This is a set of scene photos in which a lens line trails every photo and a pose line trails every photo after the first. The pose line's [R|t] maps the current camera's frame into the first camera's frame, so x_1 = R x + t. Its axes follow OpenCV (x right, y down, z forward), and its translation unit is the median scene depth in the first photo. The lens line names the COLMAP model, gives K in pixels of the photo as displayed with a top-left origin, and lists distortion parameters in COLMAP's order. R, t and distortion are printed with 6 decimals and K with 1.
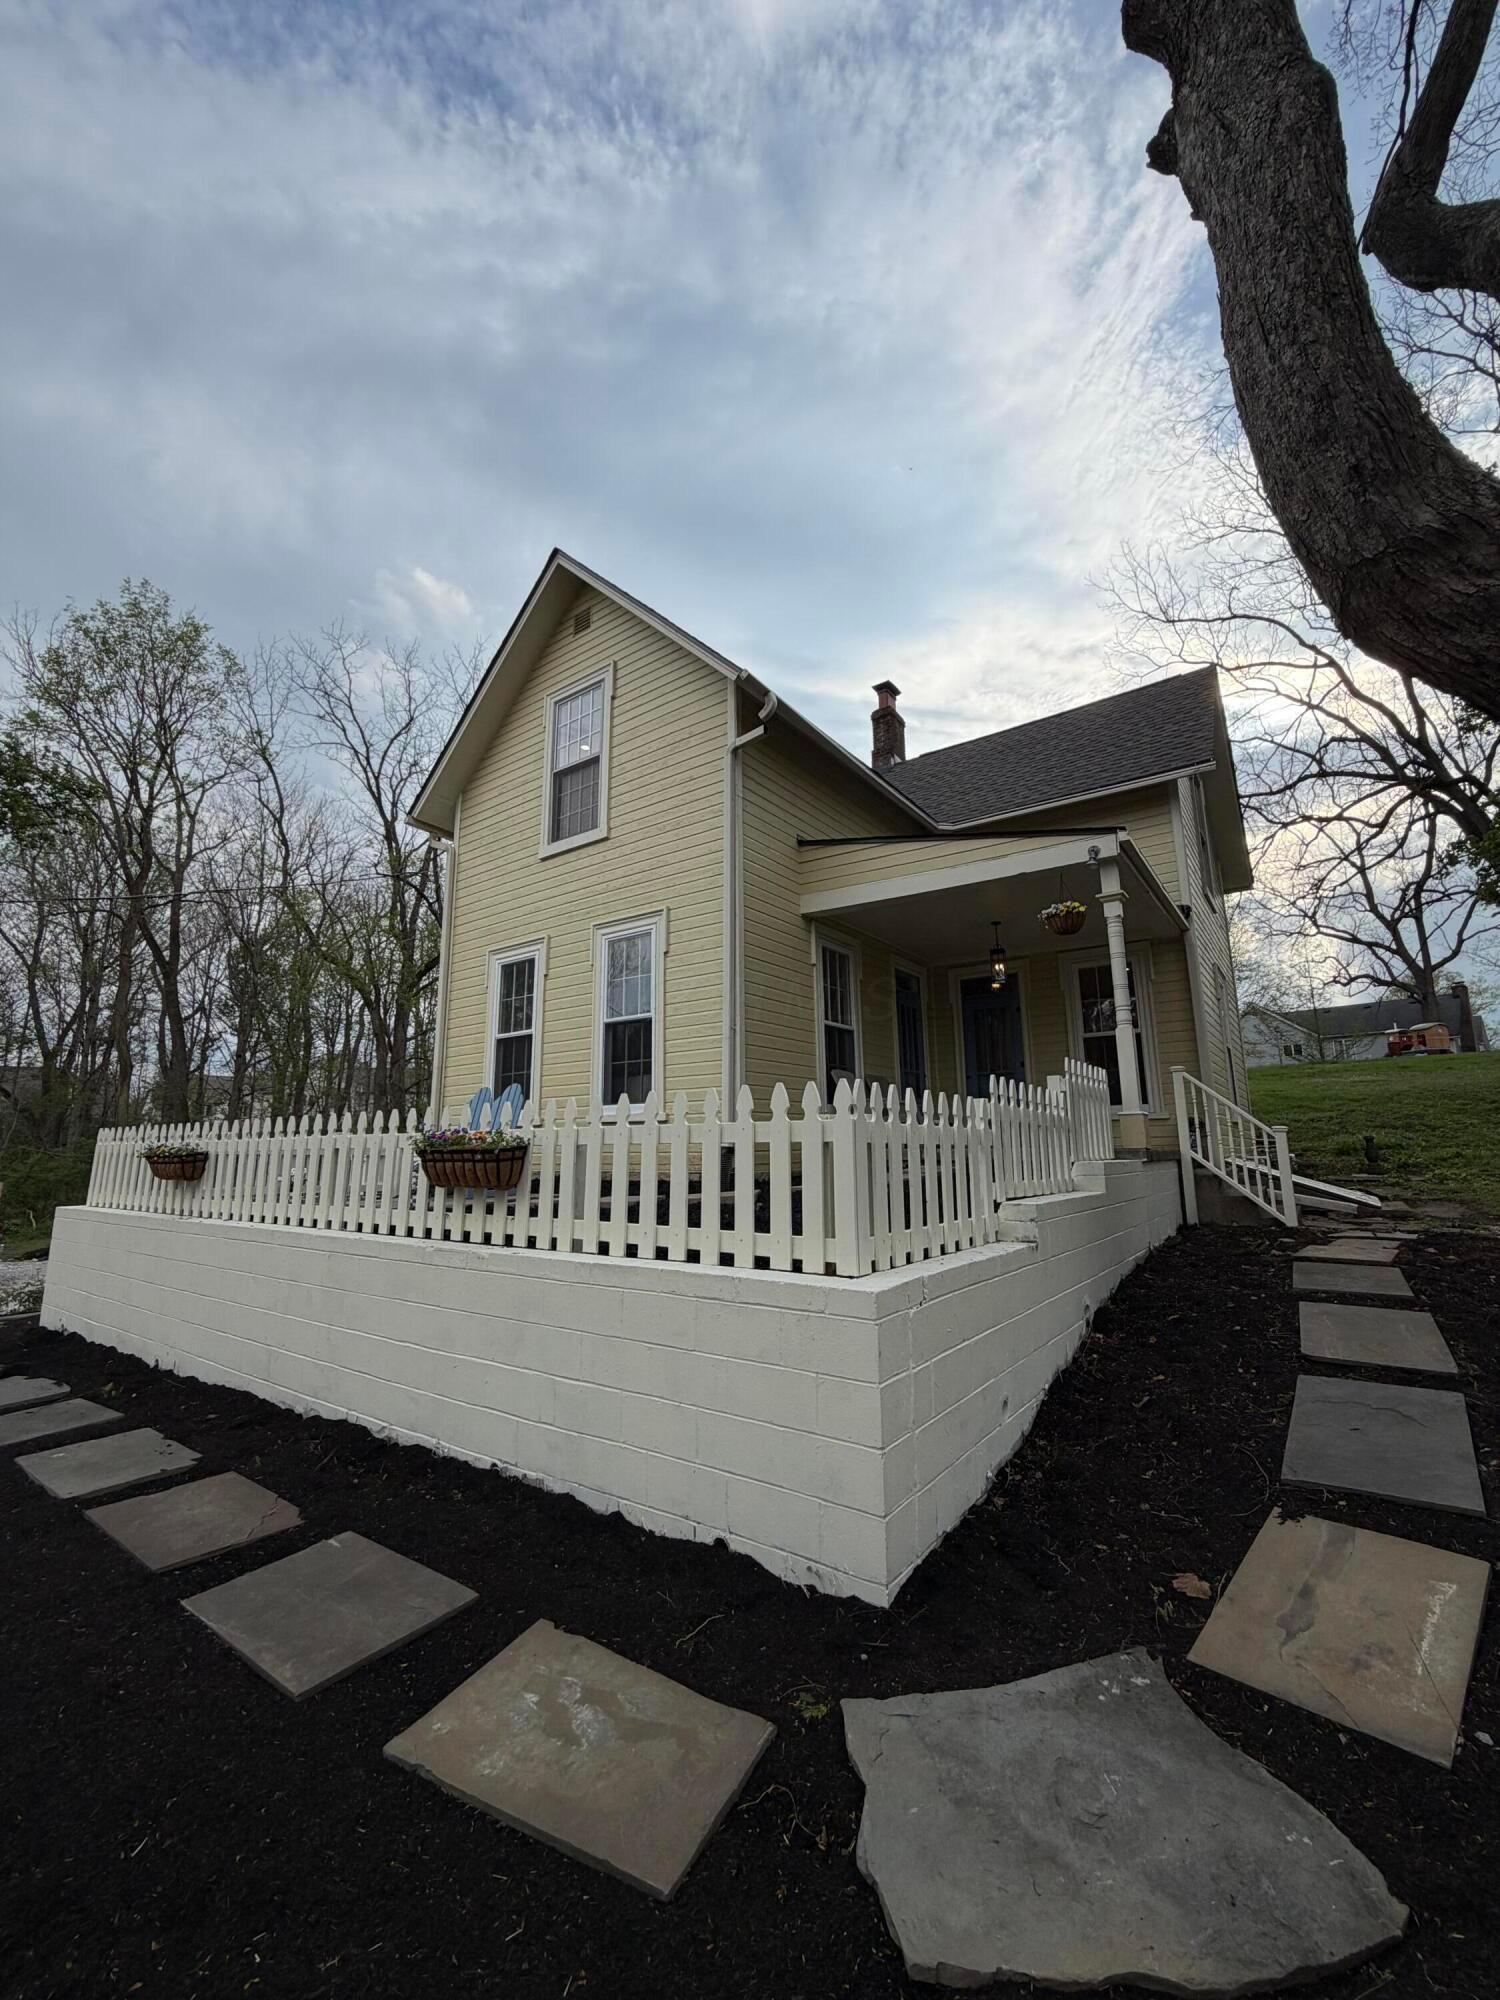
lens RADIAL K [[810.8, 0, 750.0], [0, 810.8, 1000.0], [0, 0, 1]] dist [-0.001359, -0.000218]
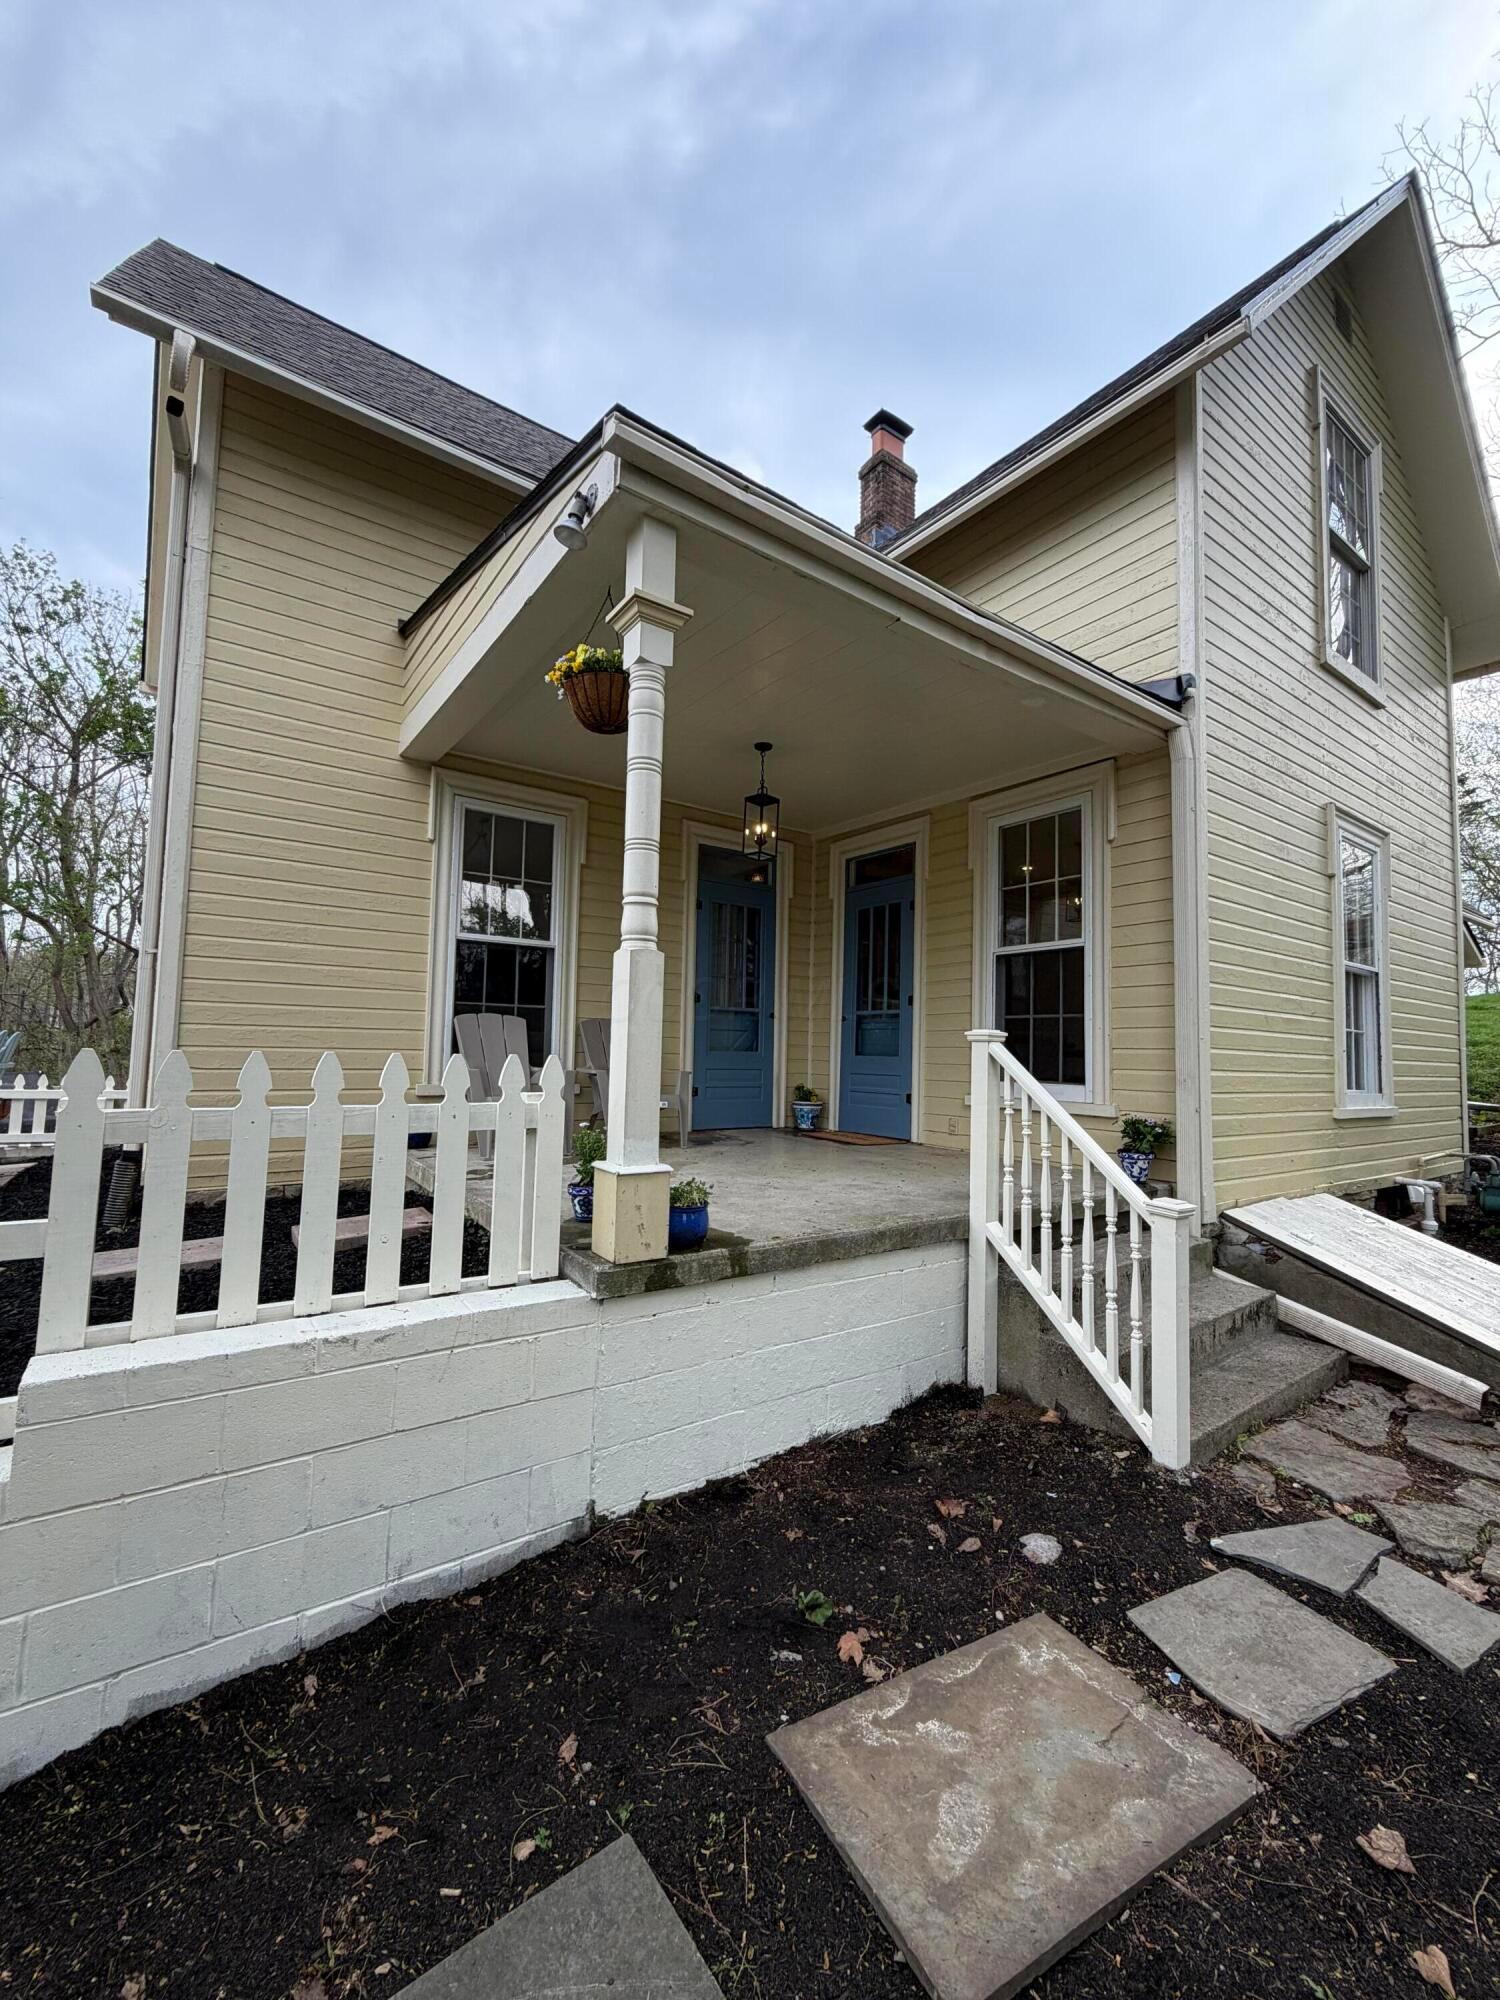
lens RADIAL K [[810.8, 0, 750.0], [0, 810.8, 1000.0], [0, 0, 1]] dist [-0.001359, -0.000218]
pose [[0.949856, 0.010590, -0.312508, 0.467682], [0.027369, 0.992775, 0.116831, 0.009121], [0.311488, -0.119526, 0.942703, 0.470885]]
